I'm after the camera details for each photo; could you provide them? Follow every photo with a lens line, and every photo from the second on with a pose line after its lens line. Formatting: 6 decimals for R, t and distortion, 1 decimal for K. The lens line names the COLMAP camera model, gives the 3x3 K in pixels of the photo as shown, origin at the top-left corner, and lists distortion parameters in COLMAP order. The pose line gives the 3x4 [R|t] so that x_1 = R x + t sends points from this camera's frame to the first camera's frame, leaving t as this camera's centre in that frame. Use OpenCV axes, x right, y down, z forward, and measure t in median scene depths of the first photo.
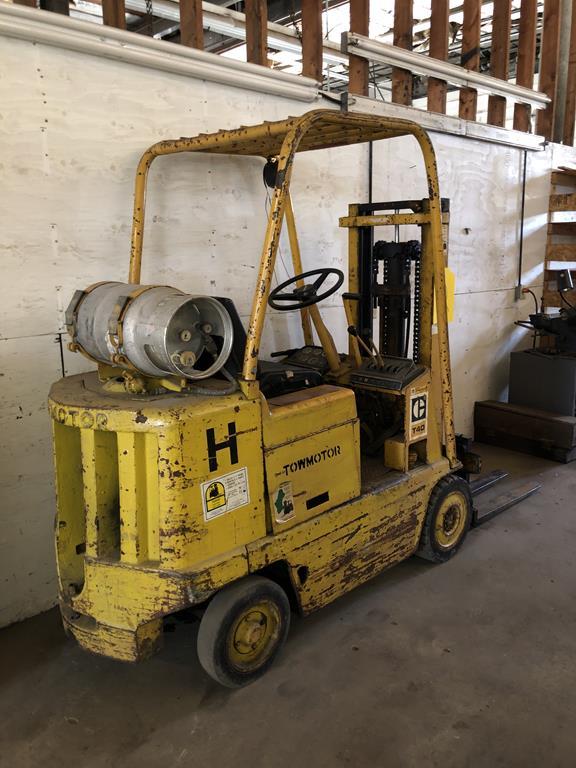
lens RADIAL K [[640.0, 0, 288.0], [0, 640.0, 384.0], [0, 0, 1]] dist [0.010831, 0.006025]
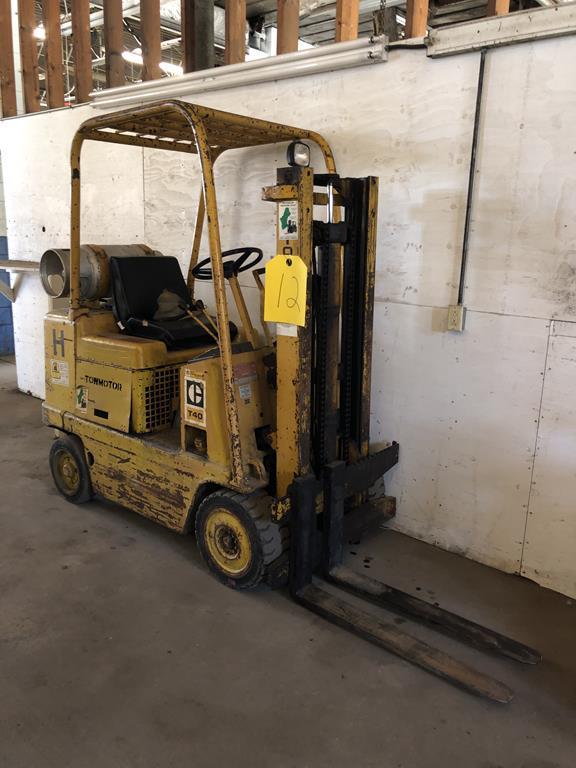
lens RADIAL K [[640.0, 0, 288.0], [0, 640.0, 384.0], [0, 0, 1]] dist [0.010831, 0.006025]
pose [[0.084555, 0.245290, -0.965755, 1.152418], [-0.230772, 0.947694, 0.220498, -0.222582], [0.969327, 0.204225, 0.136738, 1.004173]]
